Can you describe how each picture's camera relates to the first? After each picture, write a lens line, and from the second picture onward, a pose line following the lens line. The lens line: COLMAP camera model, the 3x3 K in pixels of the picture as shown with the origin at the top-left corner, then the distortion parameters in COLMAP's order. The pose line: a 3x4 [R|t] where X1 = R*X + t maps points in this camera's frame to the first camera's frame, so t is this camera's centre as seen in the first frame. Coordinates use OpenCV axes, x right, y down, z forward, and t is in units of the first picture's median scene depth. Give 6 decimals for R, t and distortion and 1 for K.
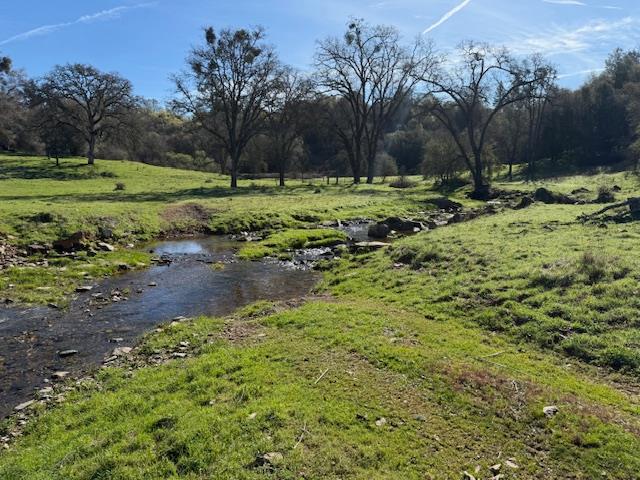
lens RADIAL K [[453.1, 0, 321.7], [0, 453.1, 250.1], [0, 0, 1]] dist [0.081233, -0.088885]
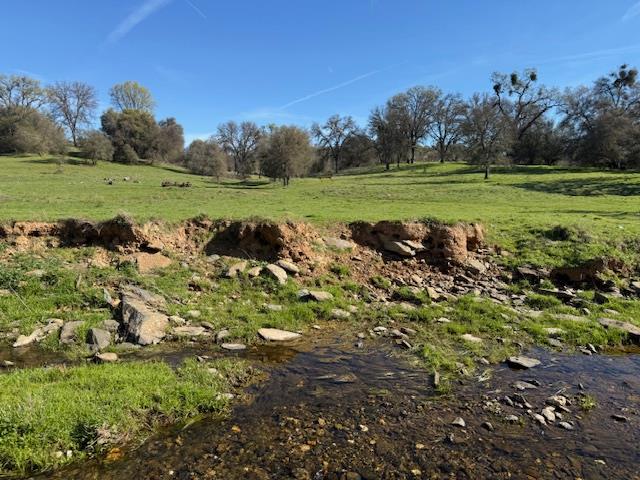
lens RADIAL K [[446.6, 0, 321.4], [0, 446.6, 241.4], [0, 0, 1]] dist [0.056900, -0.066943]
pose [[0.365711, 0.097009, -0.925659, -0.037311], [-0.159231, 0.986412, 0.040467, -0.010859], [0.917006, 0.132595, 0.376189, 0.161818]]
